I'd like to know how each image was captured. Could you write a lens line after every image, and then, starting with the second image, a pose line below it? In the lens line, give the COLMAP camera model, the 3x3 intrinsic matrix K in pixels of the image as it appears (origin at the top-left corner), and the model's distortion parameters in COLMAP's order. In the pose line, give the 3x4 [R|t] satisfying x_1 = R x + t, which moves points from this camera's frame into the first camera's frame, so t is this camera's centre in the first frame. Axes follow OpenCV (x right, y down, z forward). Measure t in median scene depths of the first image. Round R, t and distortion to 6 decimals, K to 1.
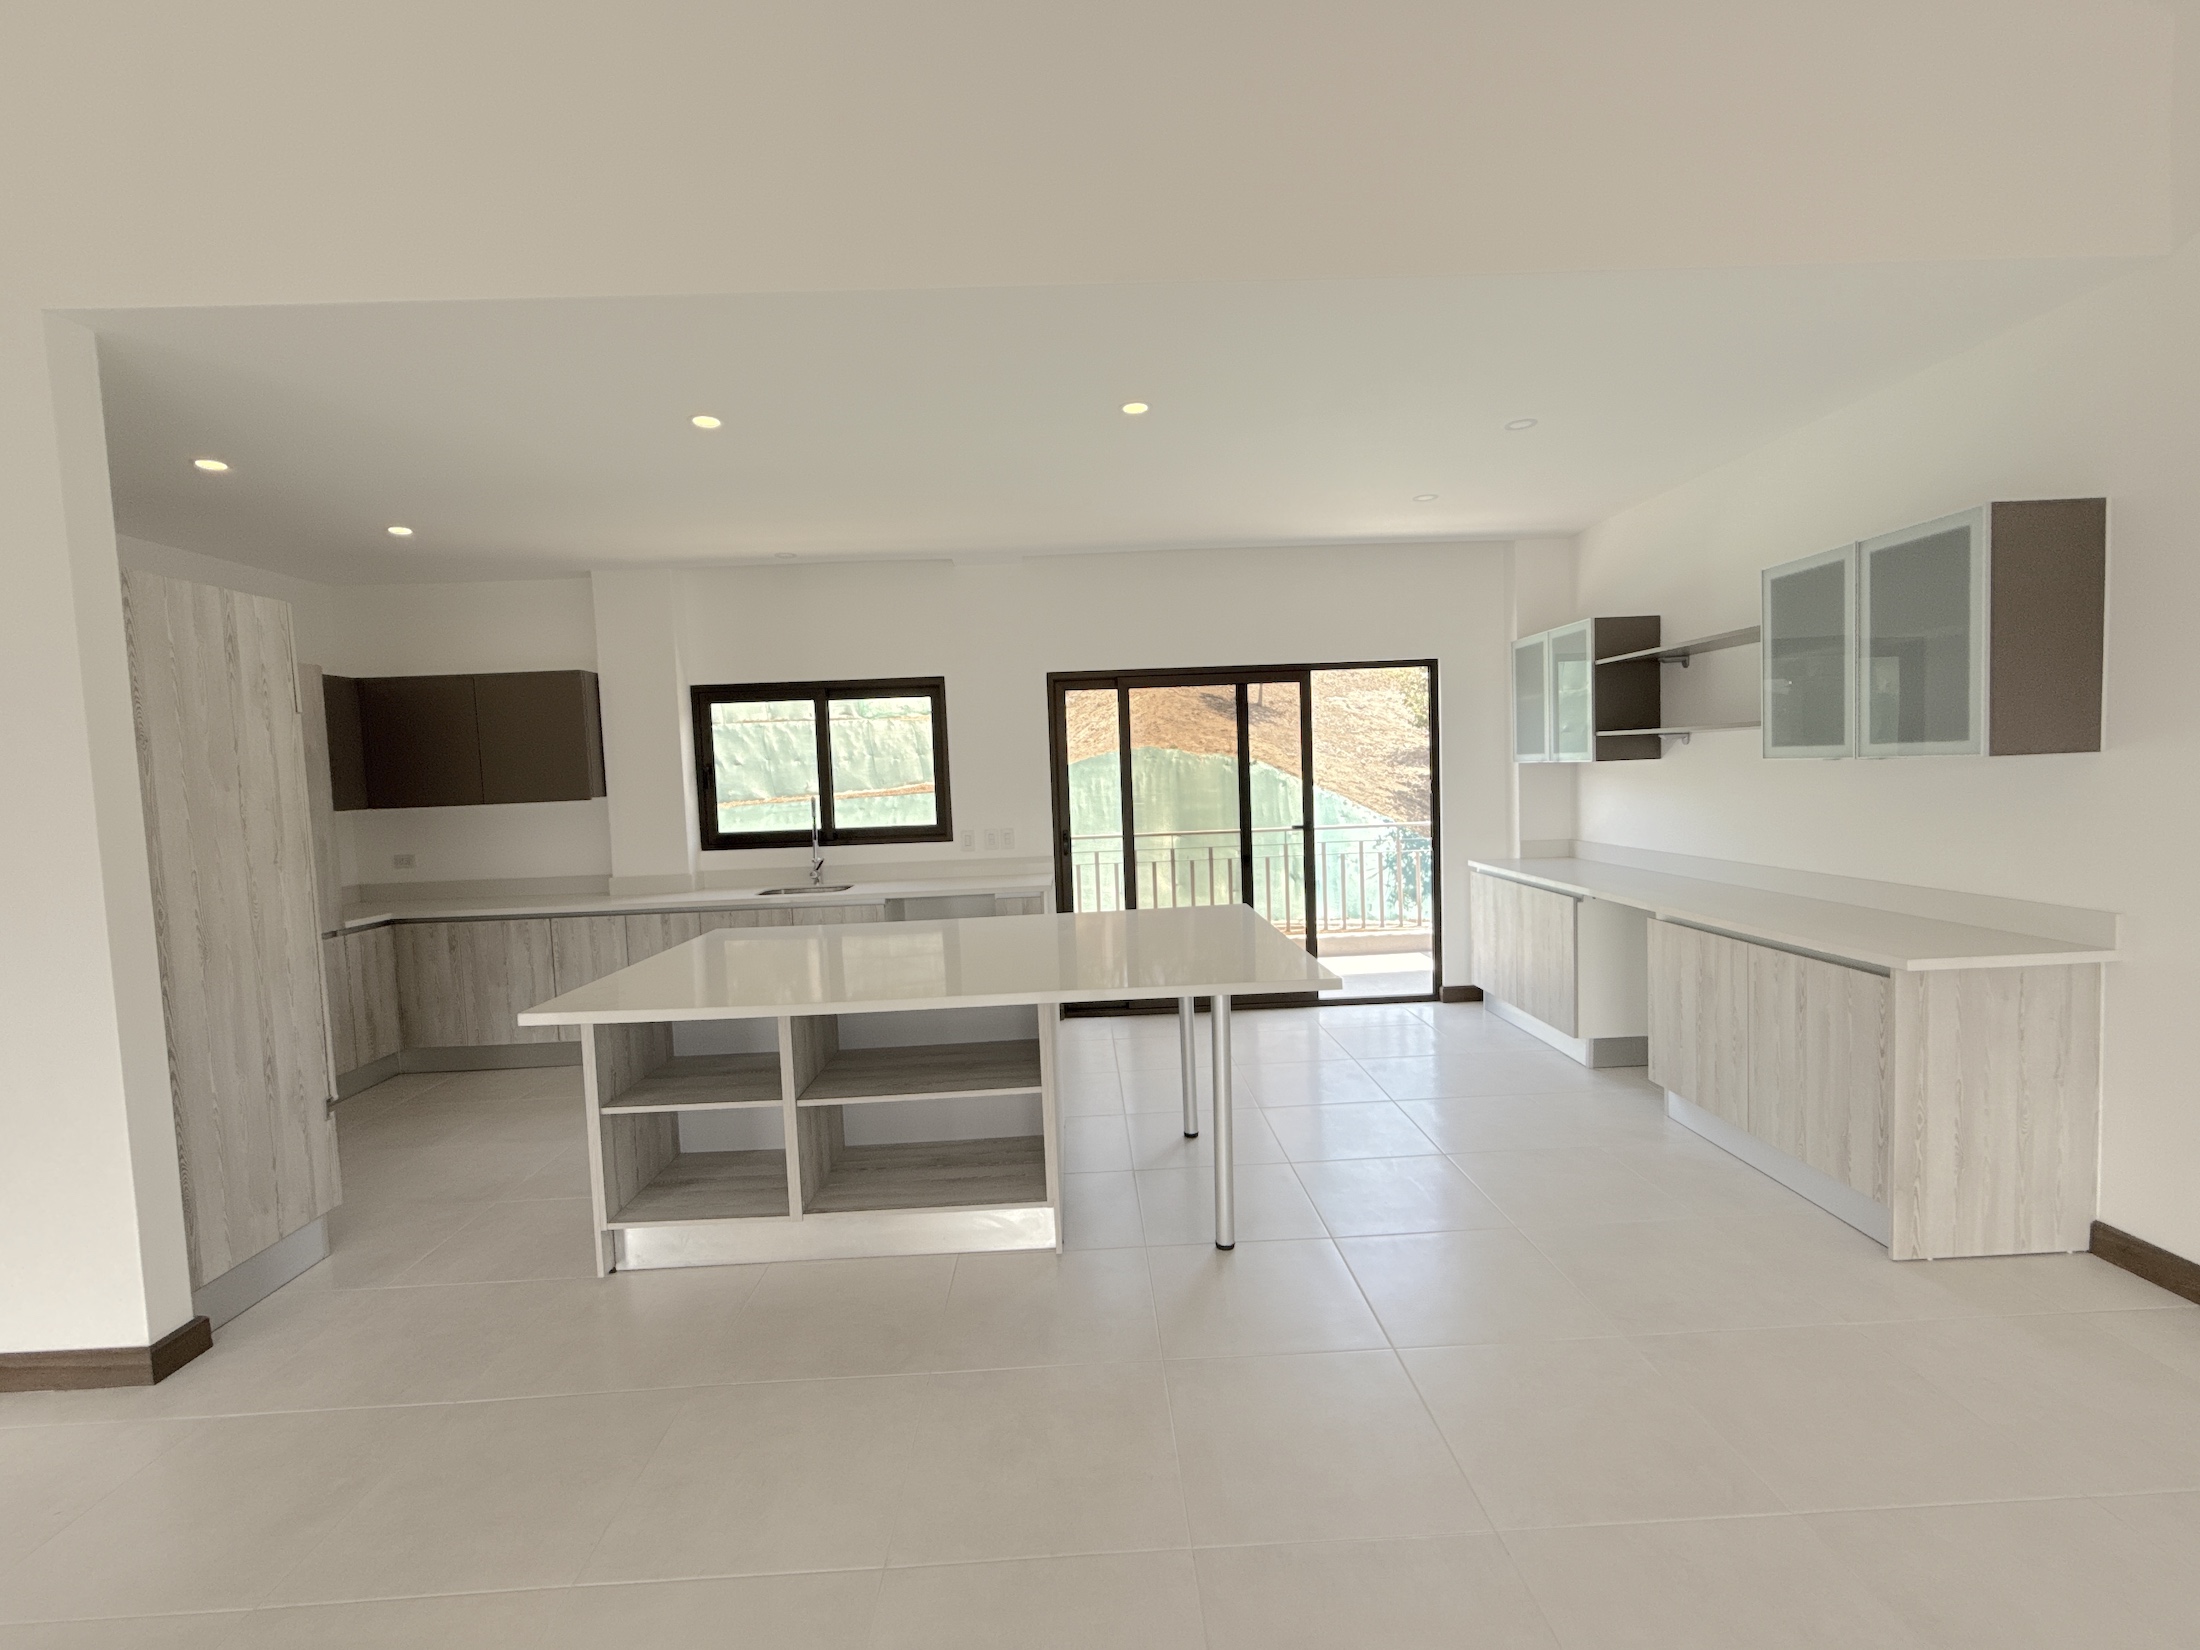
lens RADIAL K [[970.3, 0, 1100.7], [0, 970.3, 827.8], [0, 0, 1]] dist [-0.000906, 0.000551]
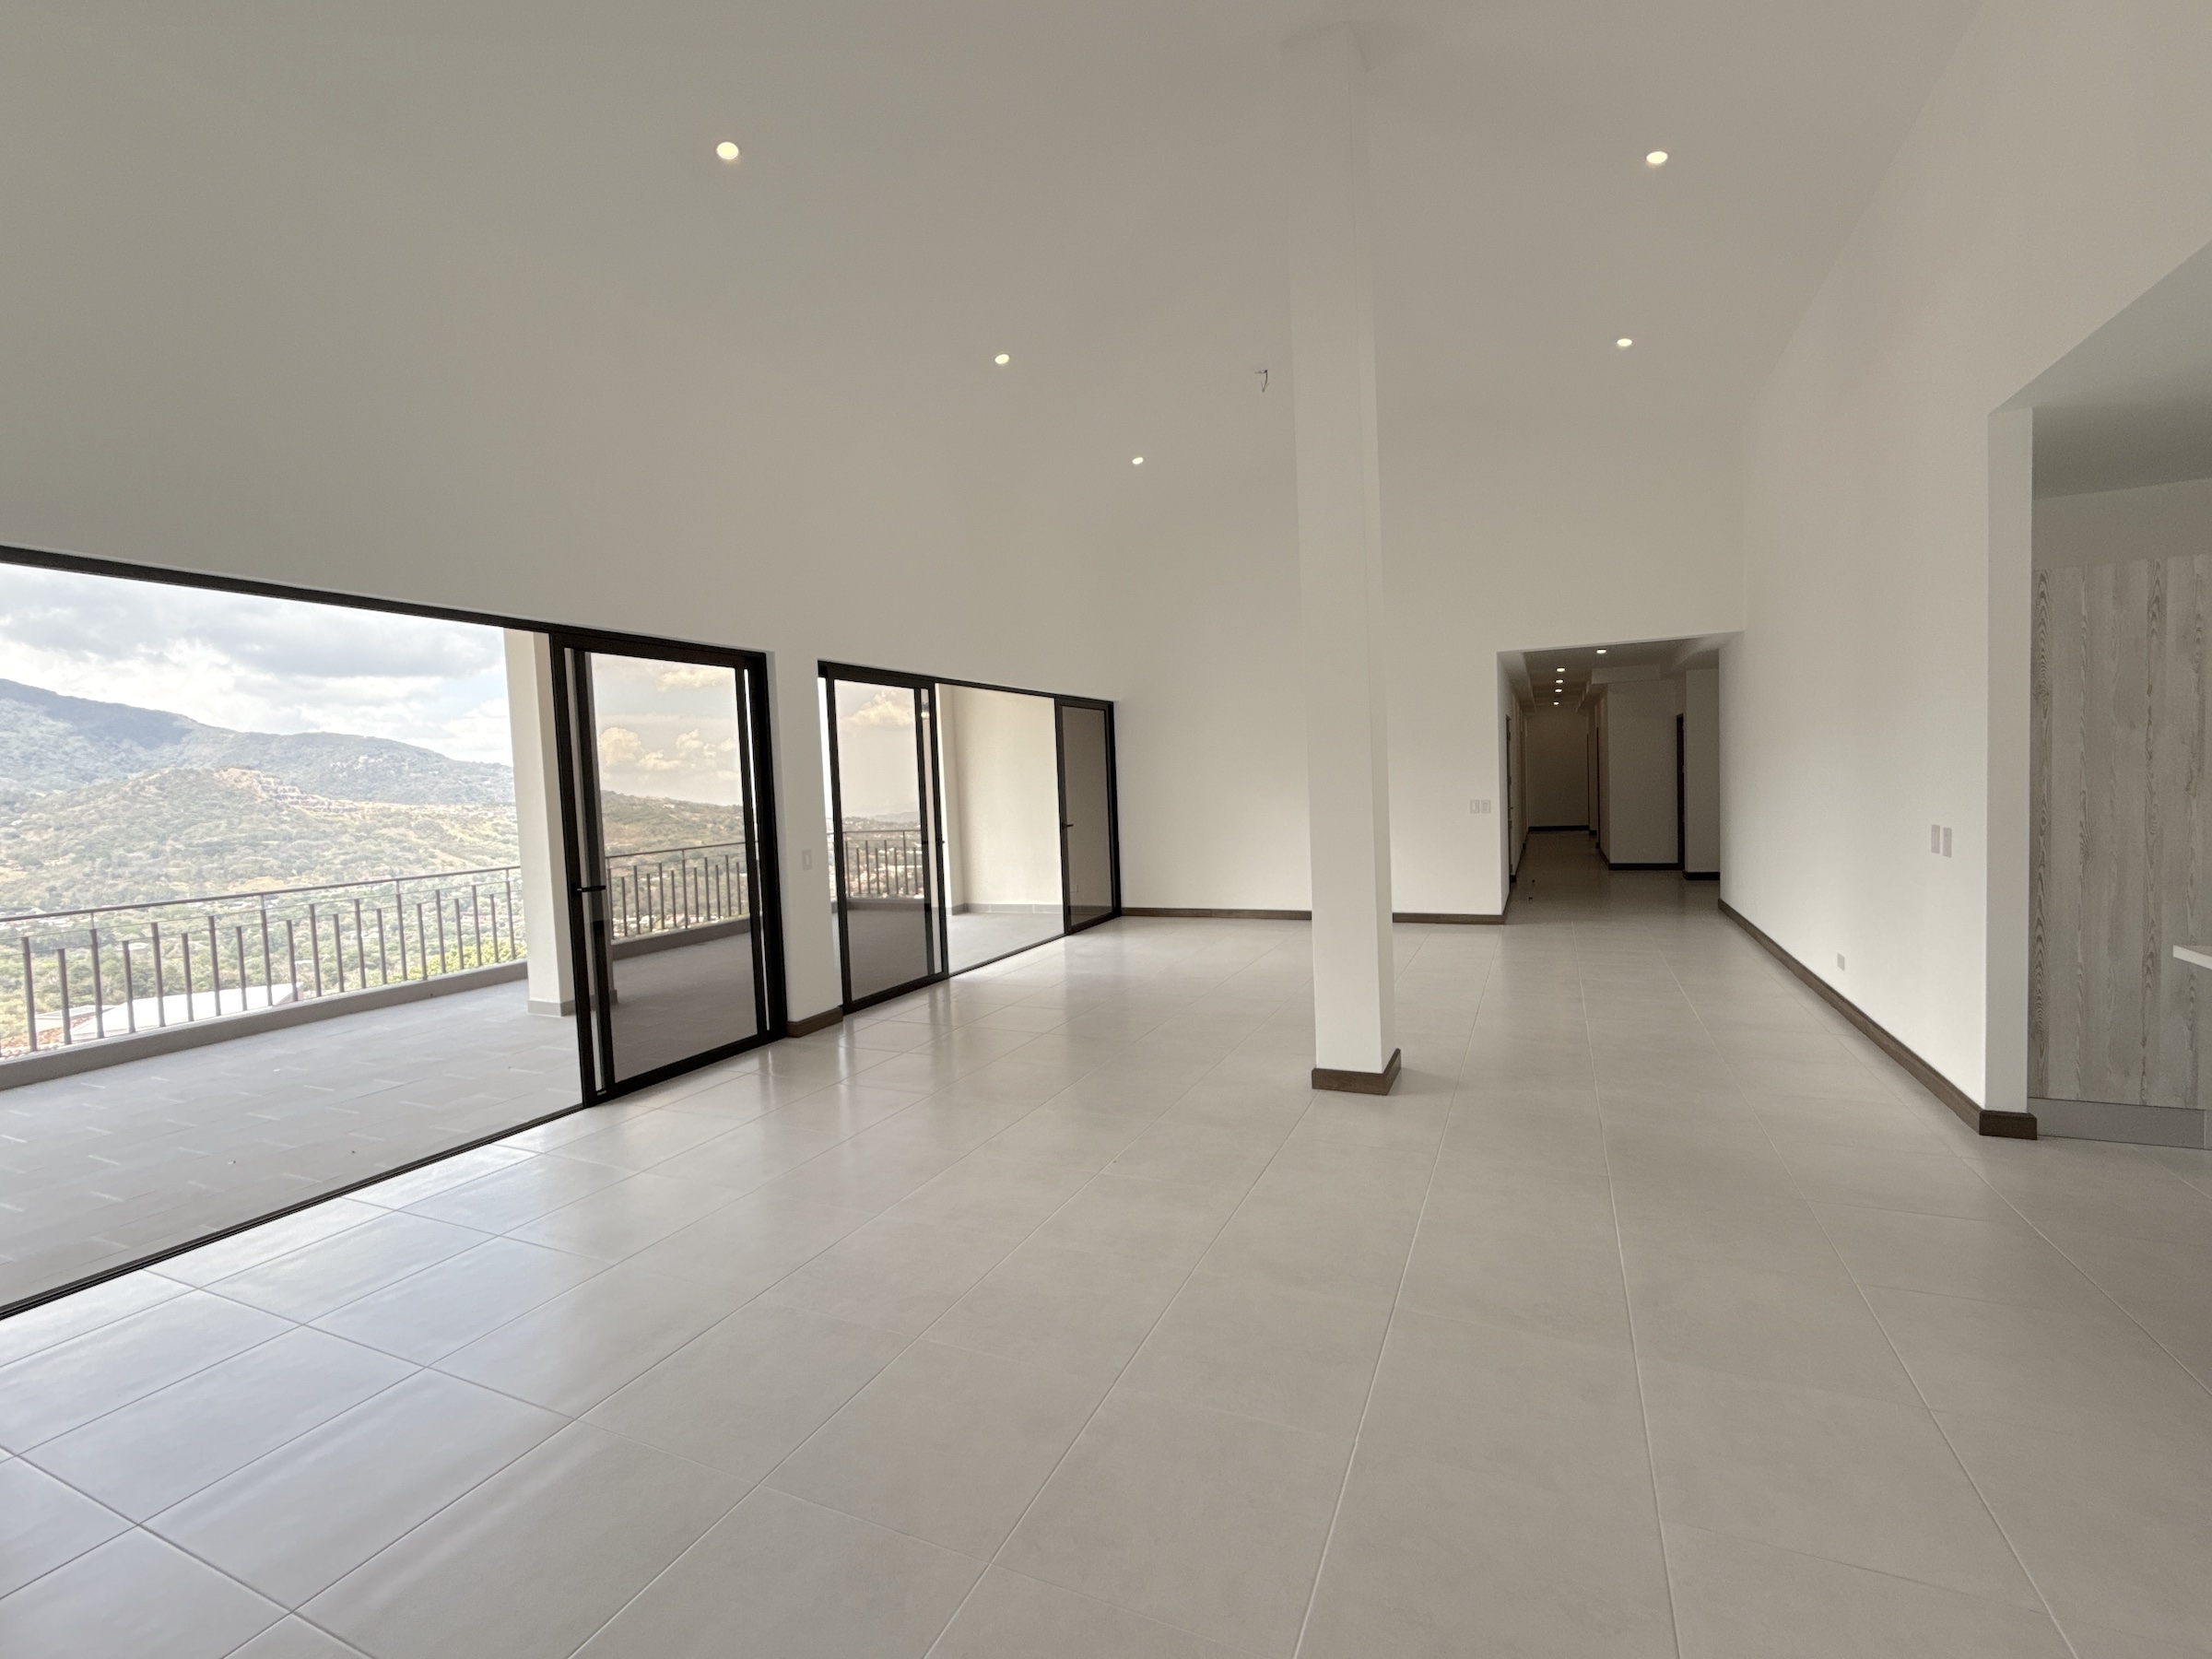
lens RADIAL K [[975.6, 0, 1105.1], [0, 975.6, 833.9], [0, 0, 1]] dist [-0.000906, 0.000551]
pose [[-0.441836, 0.105995, -0.890812, 0.500313], [0.002406, 0.993132, 0.116977, -0.033580], [0.897093, 0.049542, -0.439056, 0.242513]]
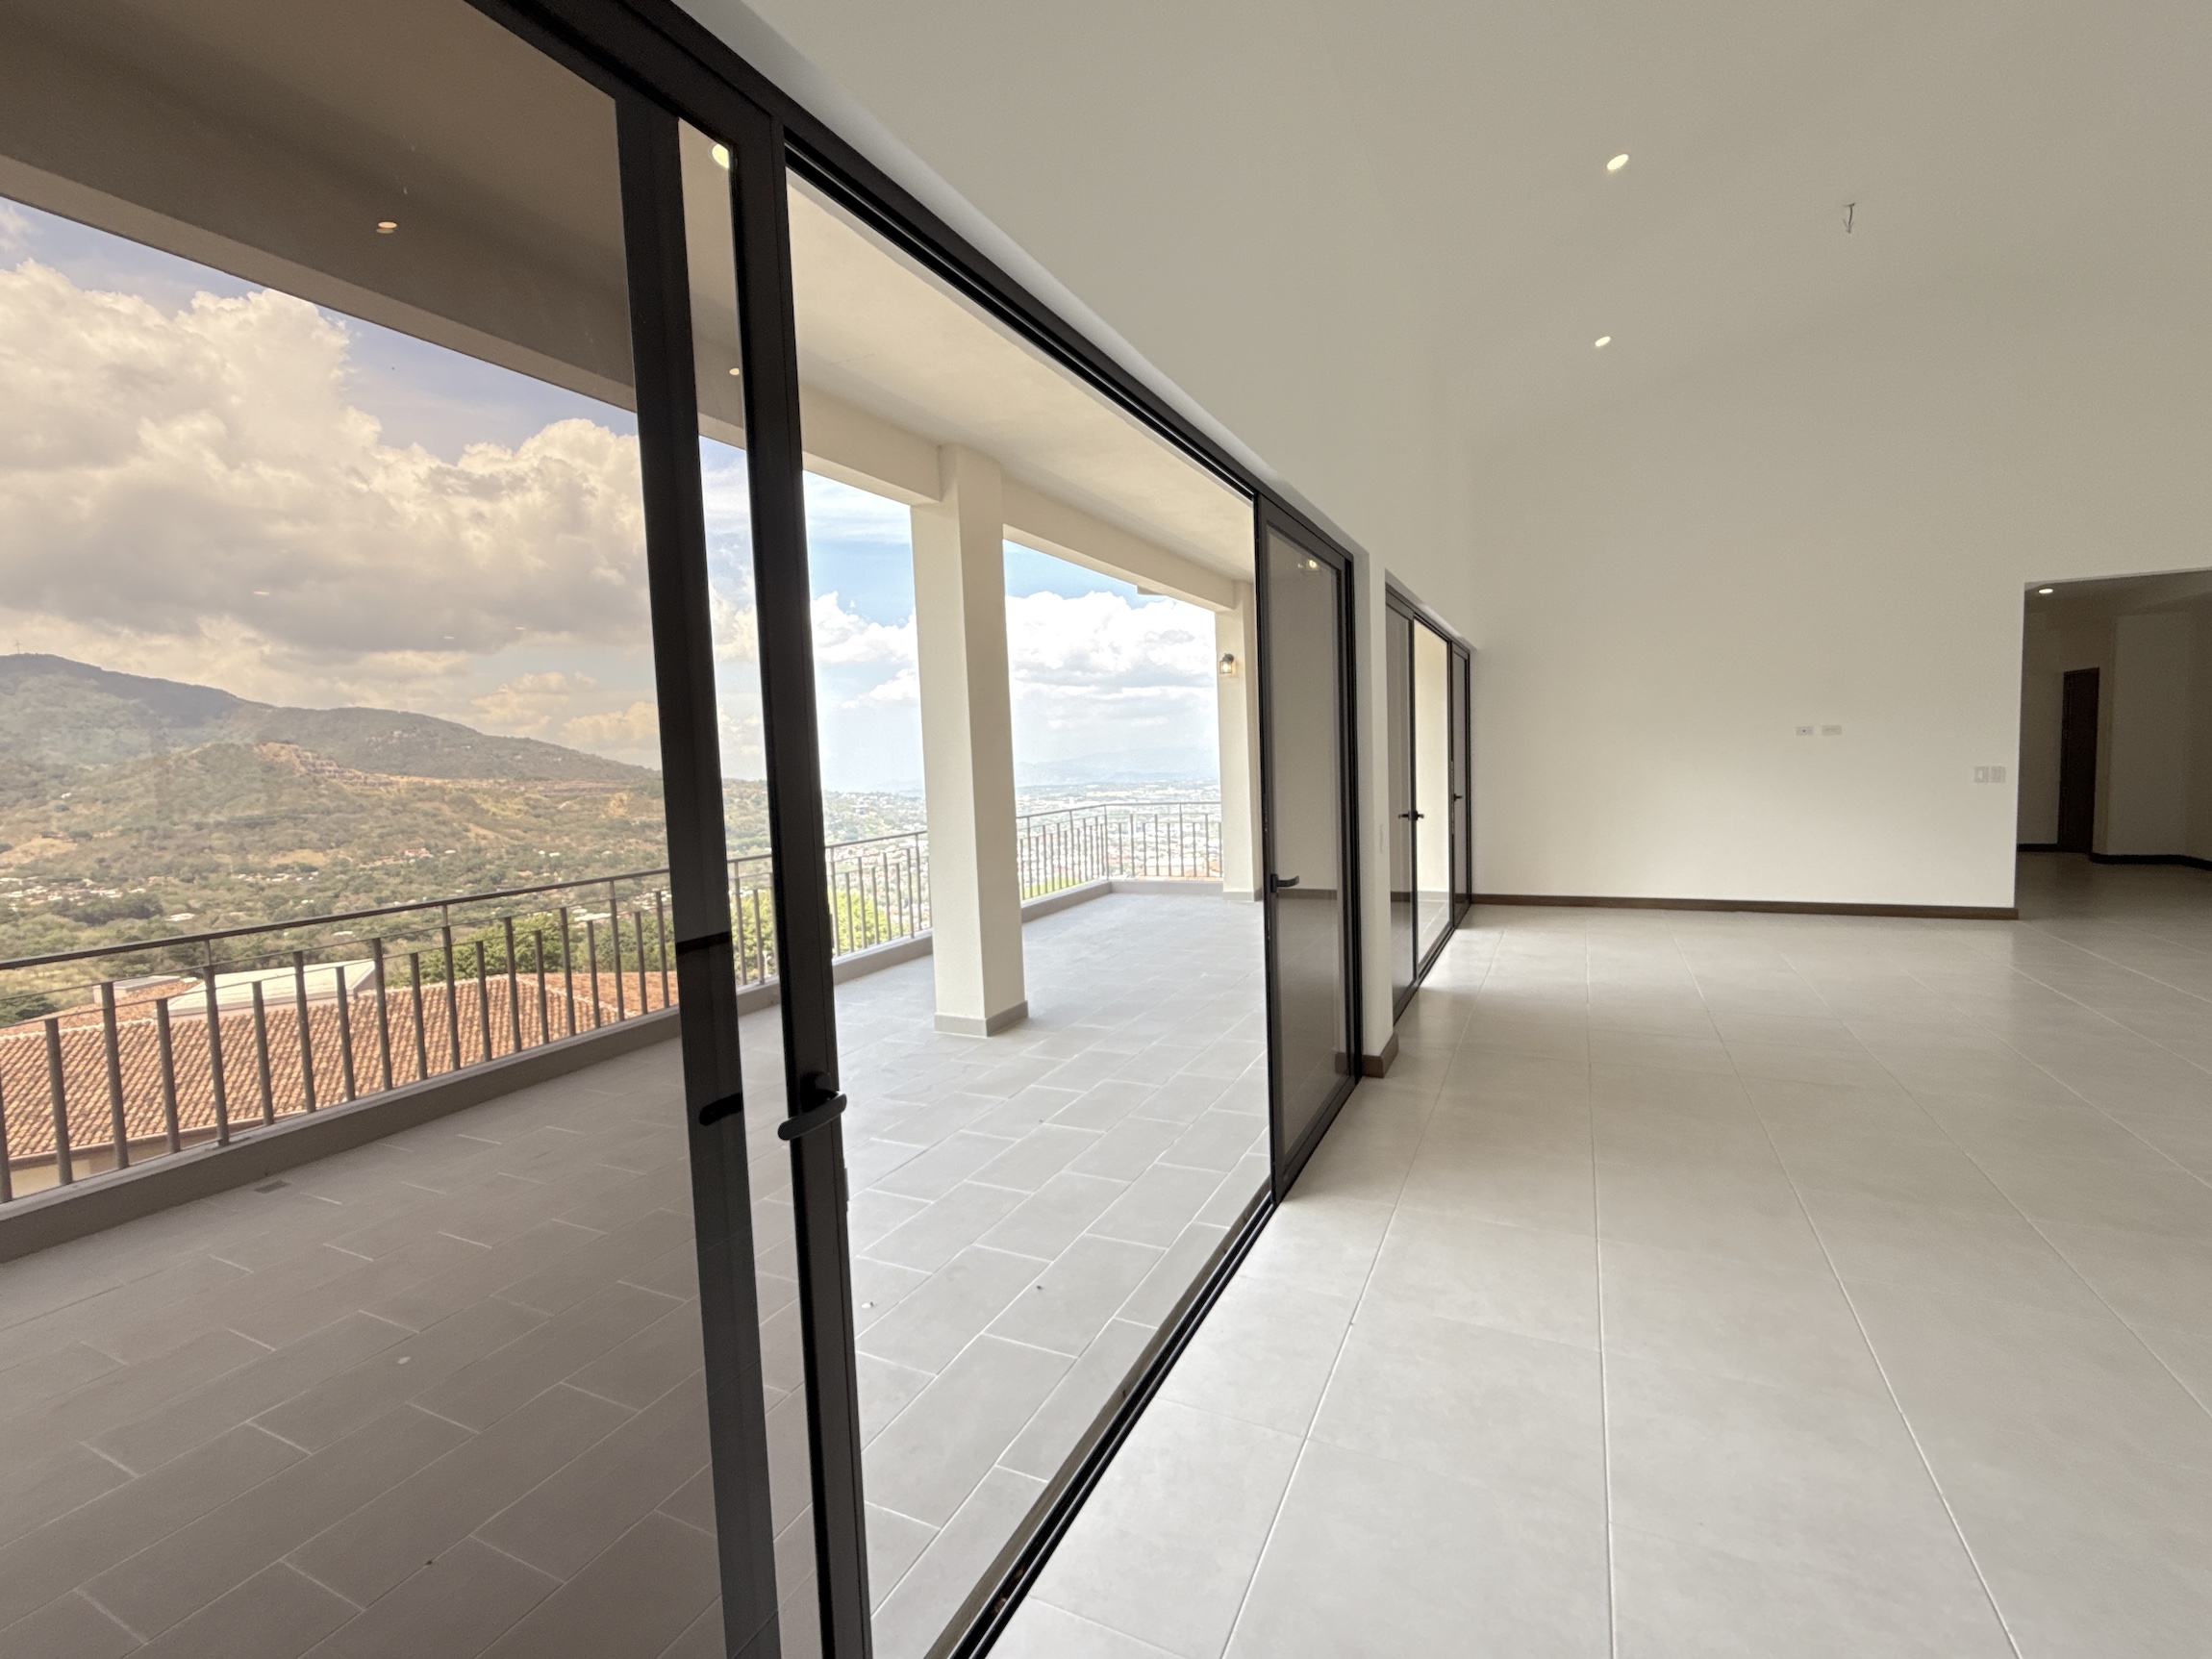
lens RADIAL K [[975.6, 0, 1102.6], [0, 975.6, 835.0], [0, 0, 1]] dist [-0.000906, 0.000551]
pose [[-0.463417, 0.127241, -0.876957, 0.497166], [0.002154, 0.989796, 0.142476, 0.011313], [0.886138, 0.064137, -0.458963, -0.509758]]
